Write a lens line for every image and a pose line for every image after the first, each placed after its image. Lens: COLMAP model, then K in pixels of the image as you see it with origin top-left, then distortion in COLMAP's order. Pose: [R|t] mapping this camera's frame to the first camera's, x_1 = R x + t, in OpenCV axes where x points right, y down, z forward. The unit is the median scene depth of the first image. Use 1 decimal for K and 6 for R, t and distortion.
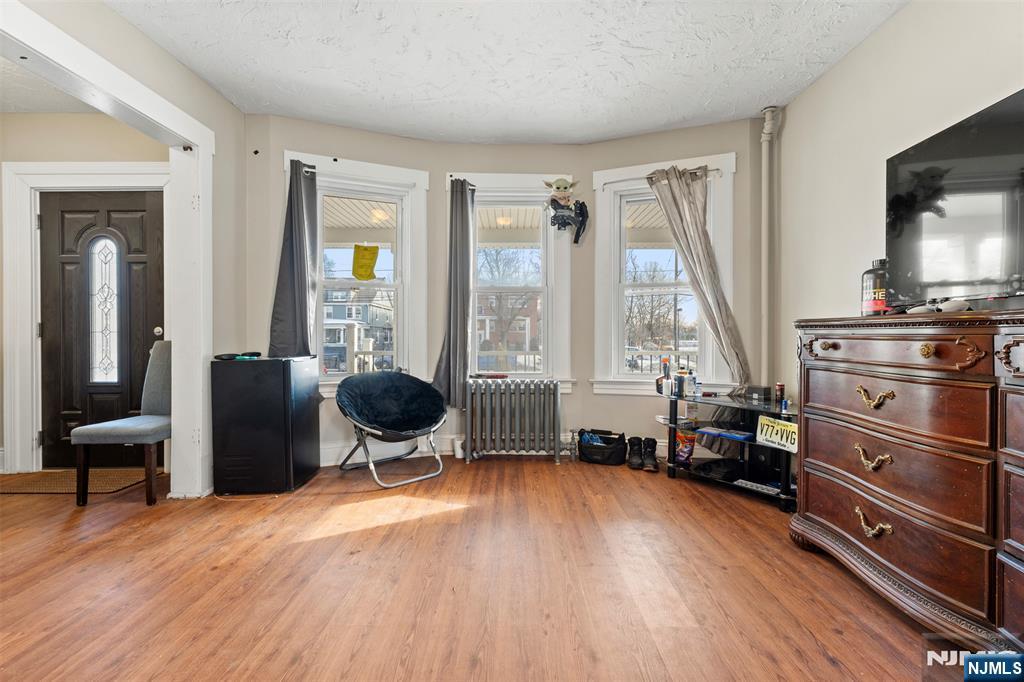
lens RADIAL K [[437.5, 0, 511.5], [0, 437.5, 337.3], [0, 0, 1]] dist [0.005778, 0.000288]
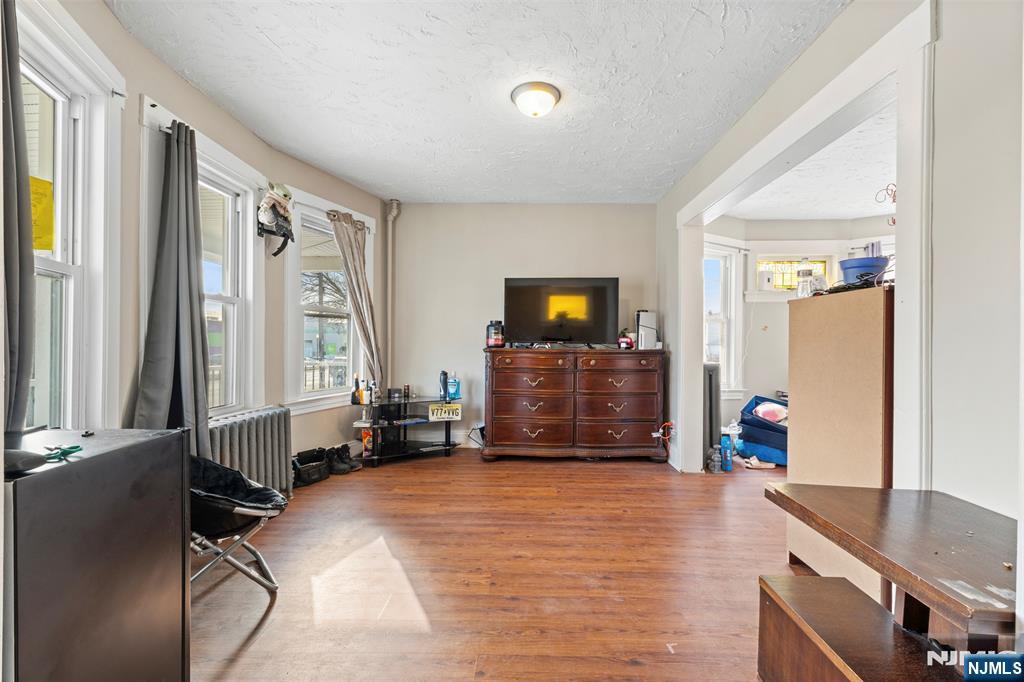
lens RADIAL K [[437.5, 0, 520.2], [0, 437.5, 341.0], [0, 0, 1]] dist [0.005778, 0.000288]
pose [[0.014128, 0.004667, 0.999889, -0.839672], [-0.006347, 0.999969, -0.004577, -0.040544], [-0.999880, -0.006282, 0.014157, 0.526089]]
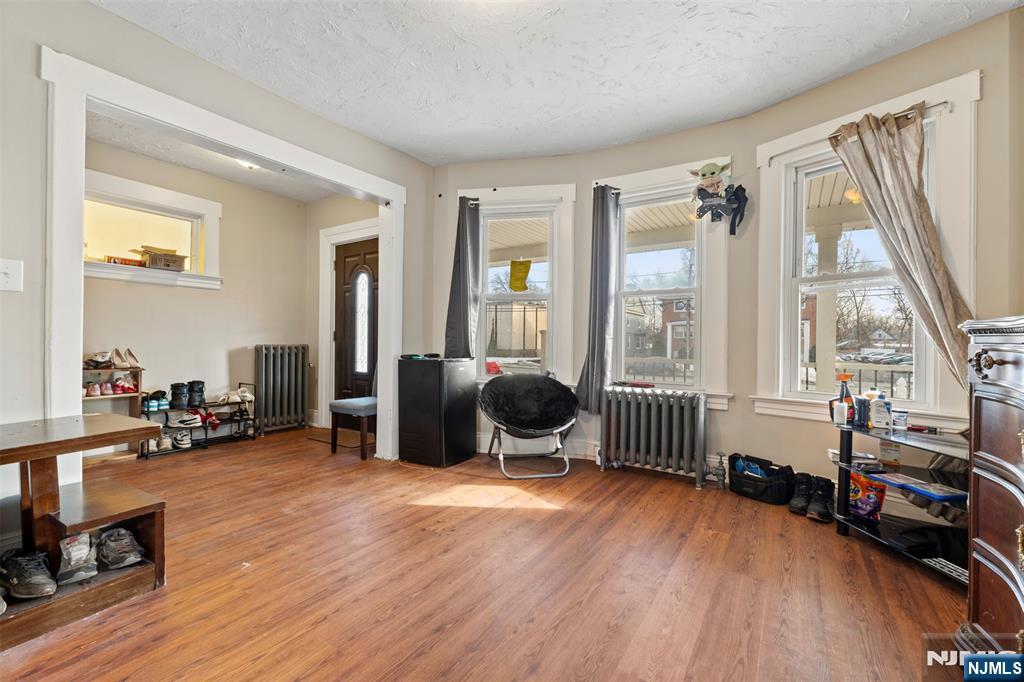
lens RADIAL K [[437.5, 0, 510.8], [0, 437.5, 339.2], [0, 0, 1]] dist [0.005778, 0.000288]
pose [[0.839718, 0.004508, -0.543004, 0.276317], [-0.009314, 0.999938, -0.006102, -0.002310], [0.542942, 0.010182, 0.839708, 0.055888]]
